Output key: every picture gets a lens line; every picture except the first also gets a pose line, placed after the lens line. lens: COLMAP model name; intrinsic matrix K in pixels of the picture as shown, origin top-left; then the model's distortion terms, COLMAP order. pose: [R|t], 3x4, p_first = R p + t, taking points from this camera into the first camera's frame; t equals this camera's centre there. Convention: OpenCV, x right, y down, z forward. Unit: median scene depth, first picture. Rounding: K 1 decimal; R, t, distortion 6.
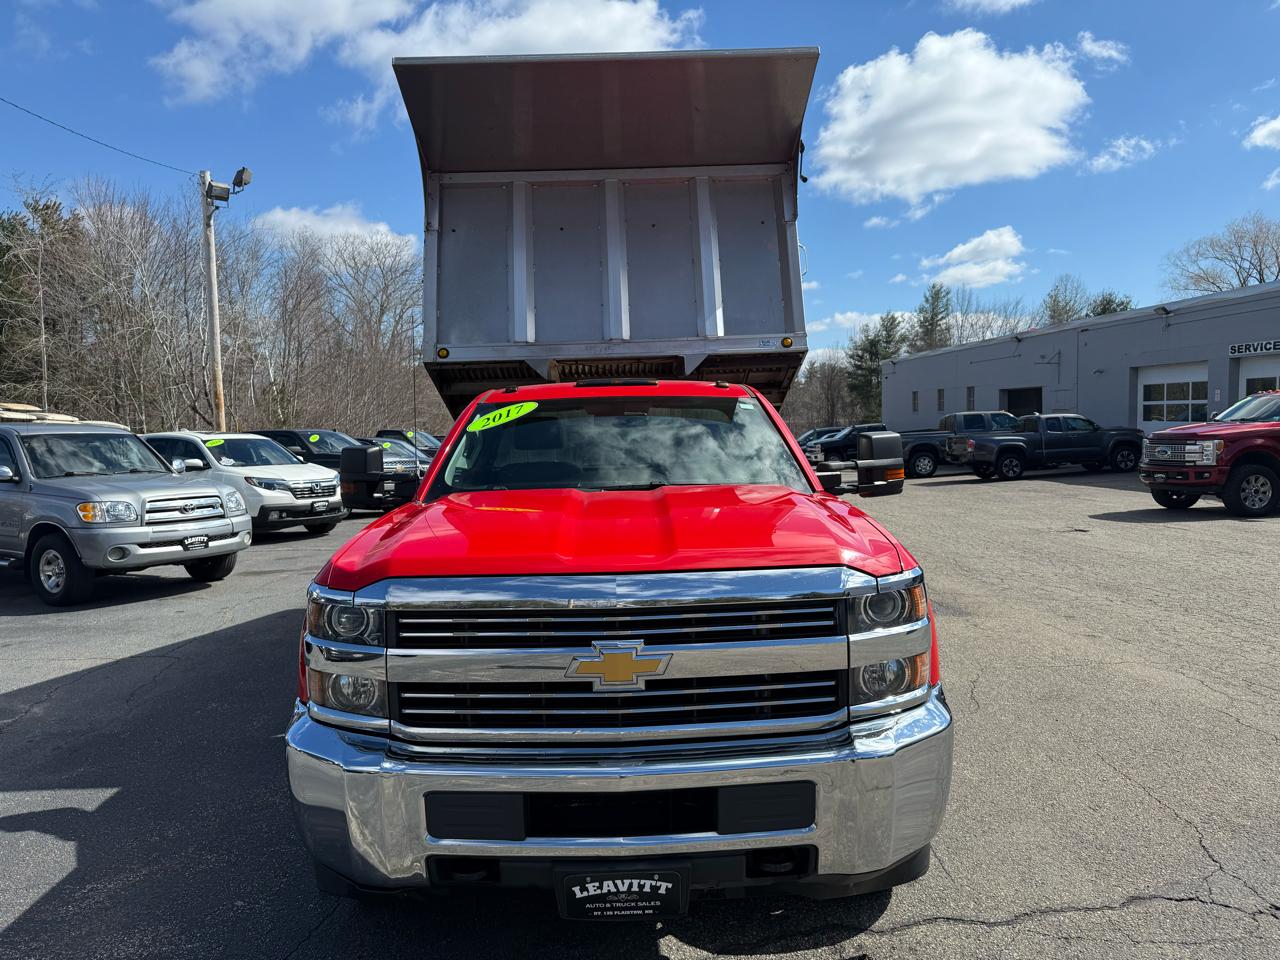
lens RADIAL K [[896.4, 0, 639.8], [0, 896.4, 477.7], [0, 0, 1]] dist [0.037034, -0.044193]
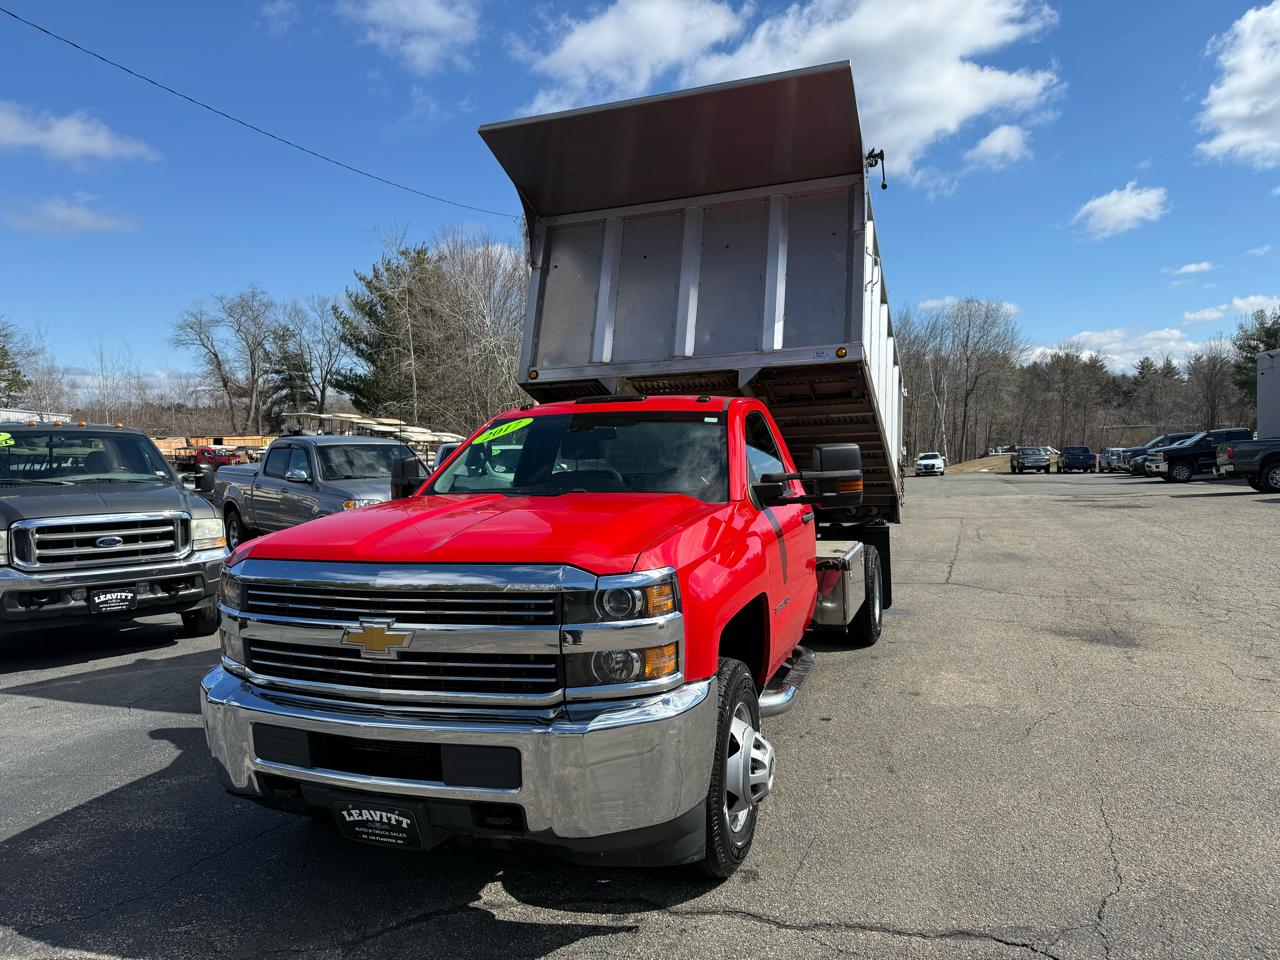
lens RADIAL K [[896.4, 0, 628.2], [0, 896.4, 476.2], [0, 0, 1]] dist [0.037034, -0.044193]
pose [[0.935647, 0.009782, -0.352801, 0.293788], [-0.013316, 0.999883, -0.007592, -0.002999], [0.352685, 0.011802, 0.935668, -0.015301]]
